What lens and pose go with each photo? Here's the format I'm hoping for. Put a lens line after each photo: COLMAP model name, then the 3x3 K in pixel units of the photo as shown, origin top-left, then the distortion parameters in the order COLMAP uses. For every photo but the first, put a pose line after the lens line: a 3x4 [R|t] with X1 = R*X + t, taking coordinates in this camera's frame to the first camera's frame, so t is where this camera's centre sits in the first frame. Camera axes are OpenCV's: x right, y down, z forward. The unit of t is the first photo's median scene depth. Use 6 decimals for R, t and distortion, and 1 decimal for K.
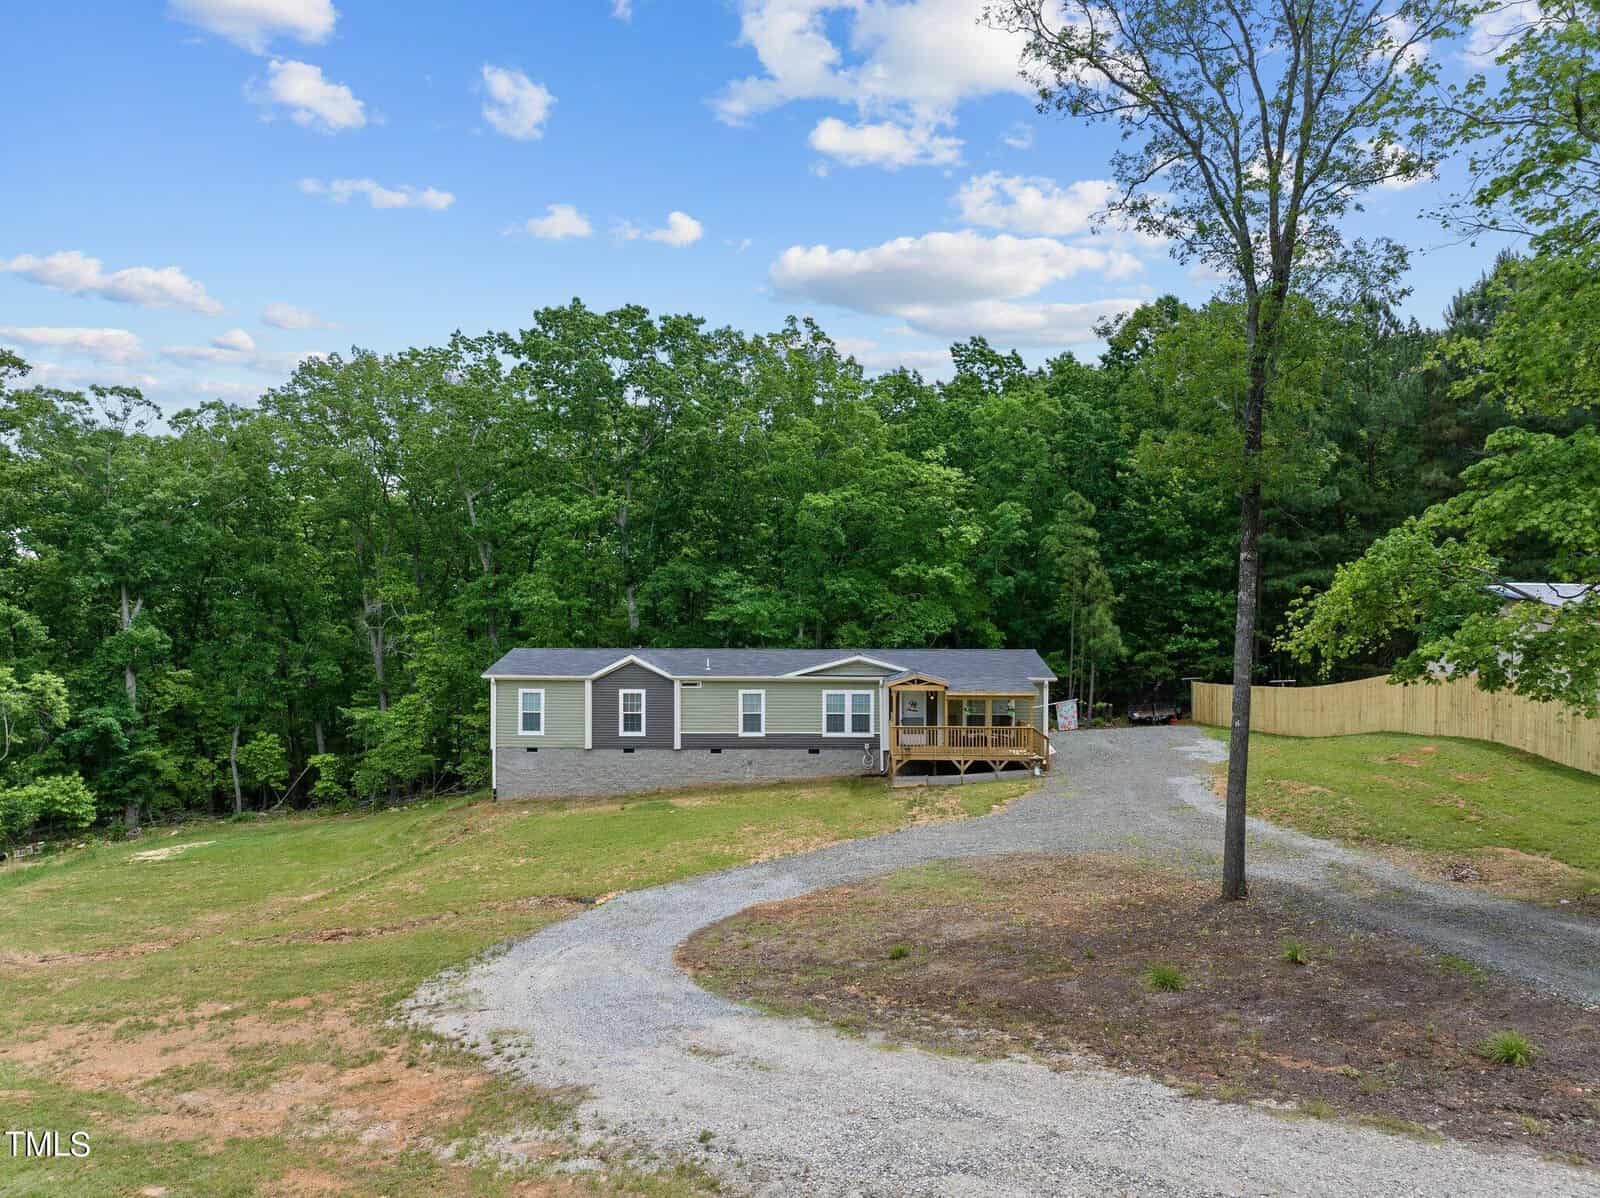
lens RADIAL K [[1139.9, 0, 800.0], [0, 1139.9, 599.0], [0, 0, 1]] dist [0.051234, -0.000634]
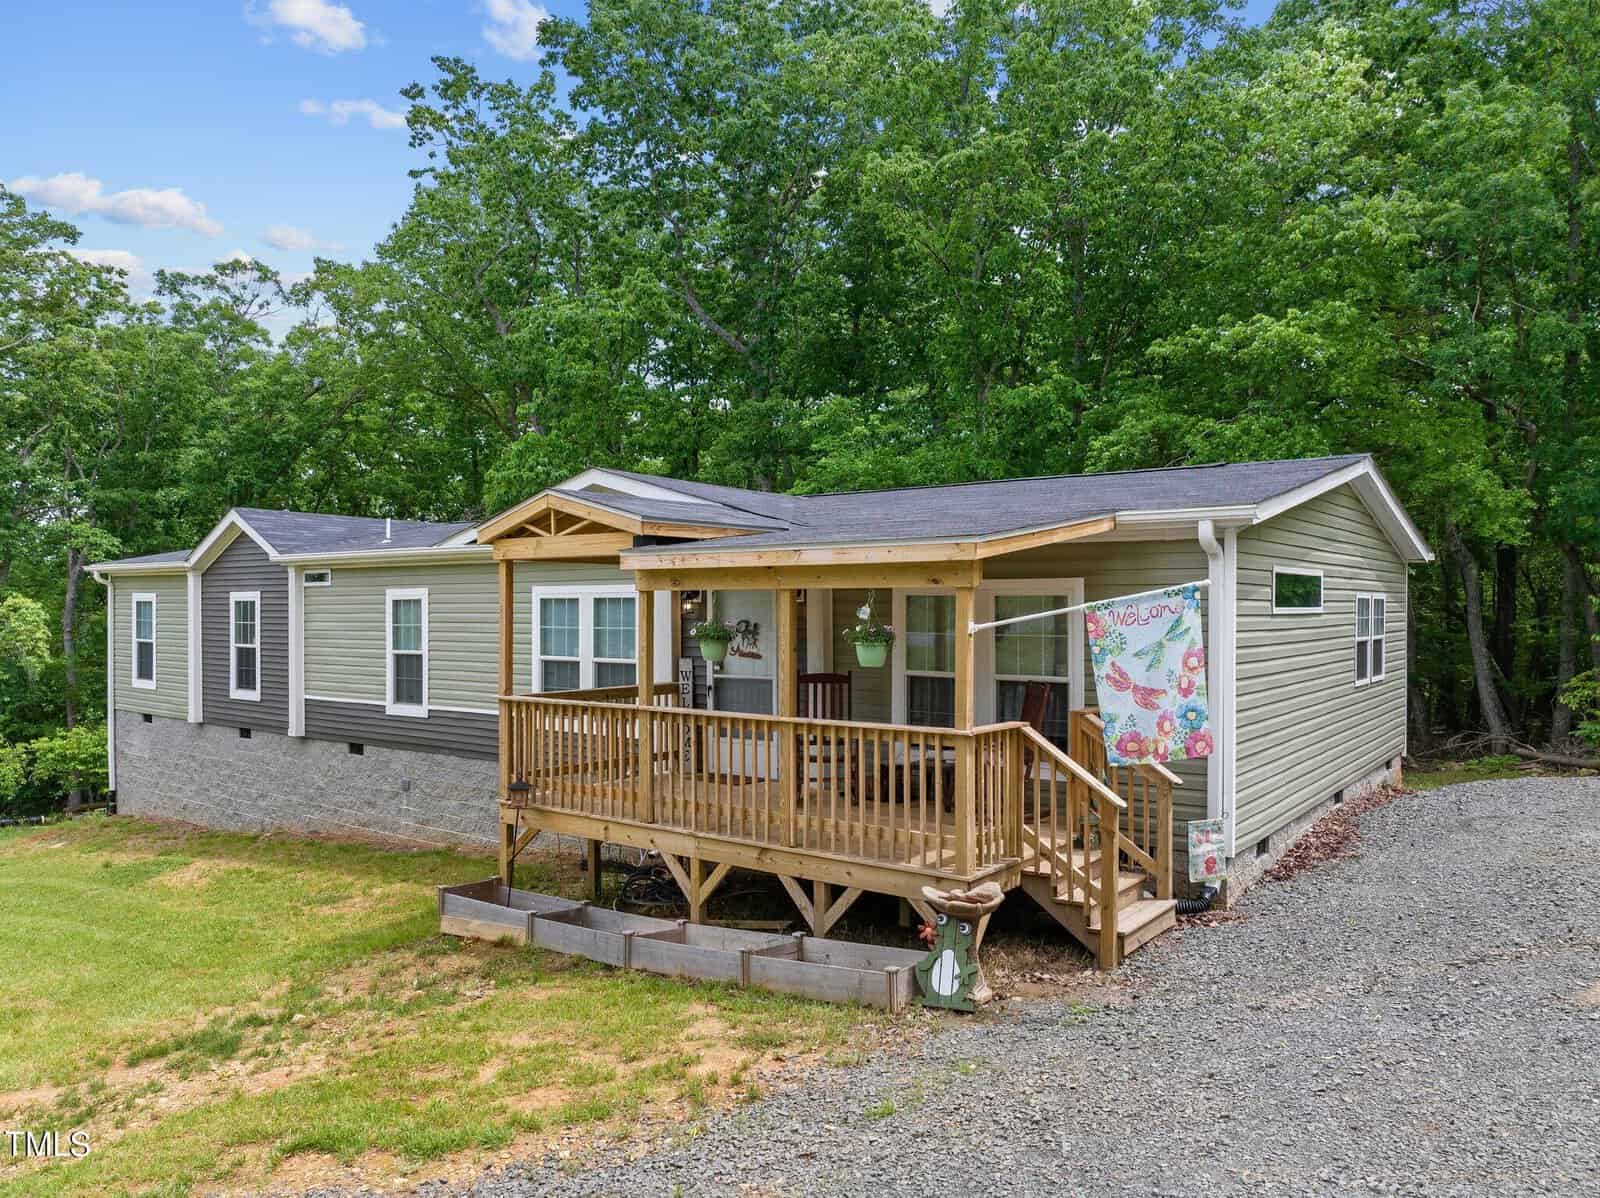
lens RADIAL K [[1116.9, 0, 800.0], [0, 1116.9, 599.0], [0, 0, 1]] dist [-0.010823, -0.004148]
pose [[0.800616, -0.008795, -0.599114, 0.273766], [0.000419, 0.999900, -0.014119, 0.088083], [0.599178, 0.011053, 0.800539, 0.788811]]
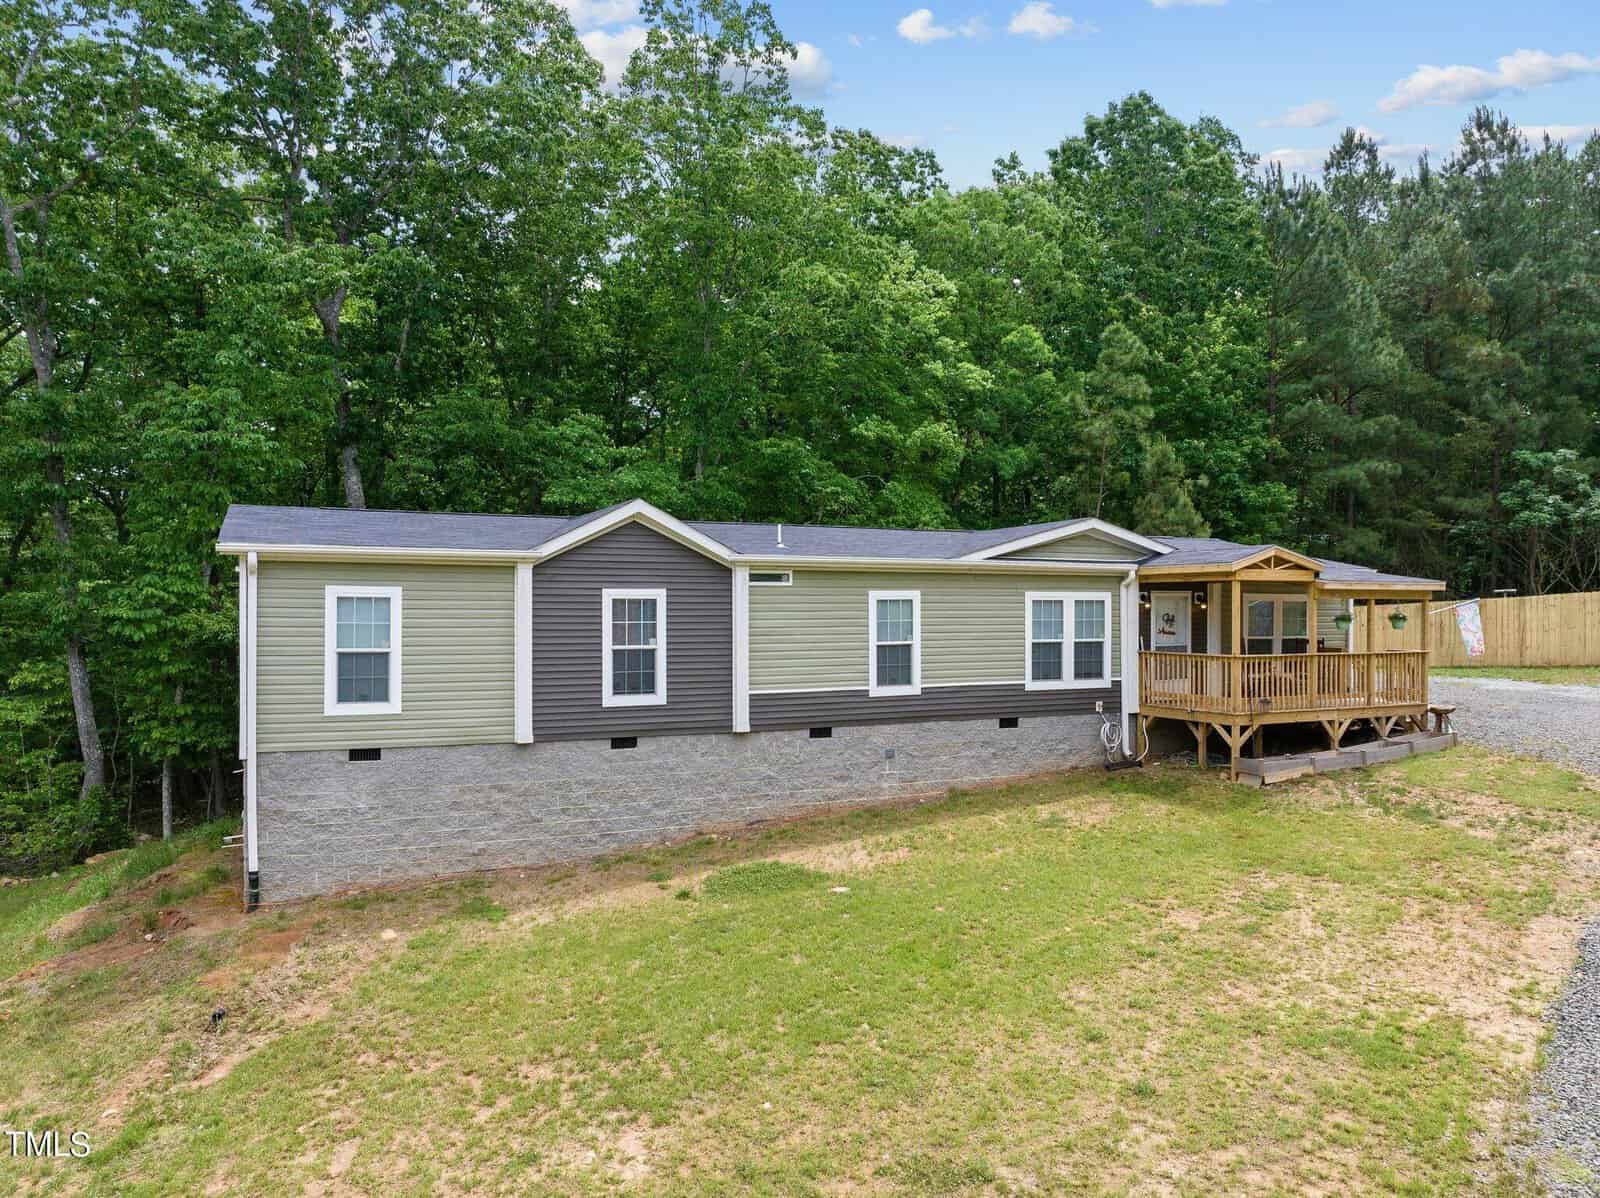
lens RADIAL K [[1116.9, 0, 800.0], [0, 1116.9, 599.0], [0, 0, 1]] dist [-0.010823, -0.004148]
pose [[0.902007, -0.000158, 0.431722, -0.263629], [0.005154, 0.999933, -0.010401, 0.087222], [-0.431691, 0.011607, 0.901947, 0.622990]]
